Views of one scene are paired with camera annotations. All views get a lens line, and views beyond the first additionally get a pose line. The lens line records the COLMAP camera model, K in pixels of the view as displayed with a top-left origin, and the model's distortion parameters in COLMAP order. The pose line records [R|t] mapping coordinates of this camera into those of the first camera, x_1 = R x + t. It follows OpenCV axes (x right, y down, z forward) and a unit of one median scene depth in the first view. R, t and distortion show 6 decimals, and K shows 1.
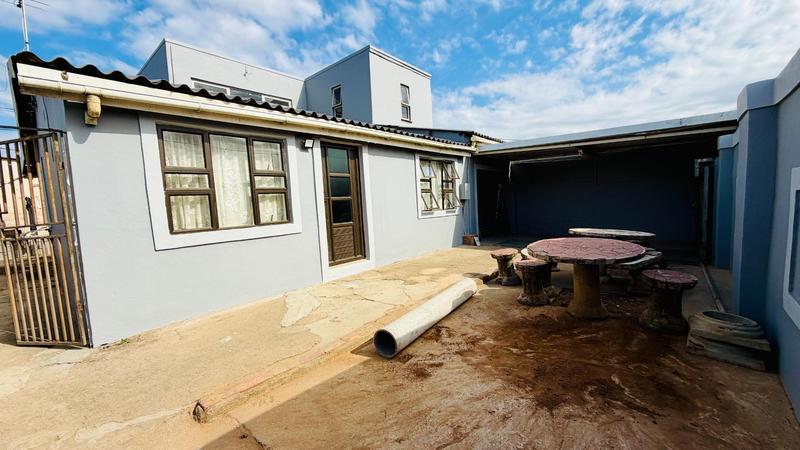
lens RADIAL K [[317.7, 0, 398.1], [0, 317.7, 225.5], [0, 0, 1]] dist [-0.002206, -0.000311]
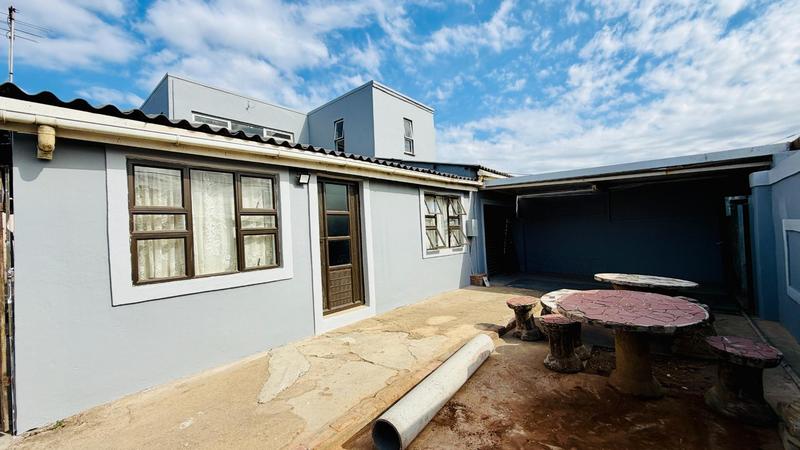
lens RADIAL K [[317.7, 0, 398.1], [0, 317.7, 225.5], [0, 0, 1]] dist [-0.002206, -0.000311]
pose [[0.999967, 0.005473, -0.005969, -0.005418], [-0.006018, 0.995410, -0.095511, -0.035646], [0.005419, 0.095544, 0.995410, 0.095374]]
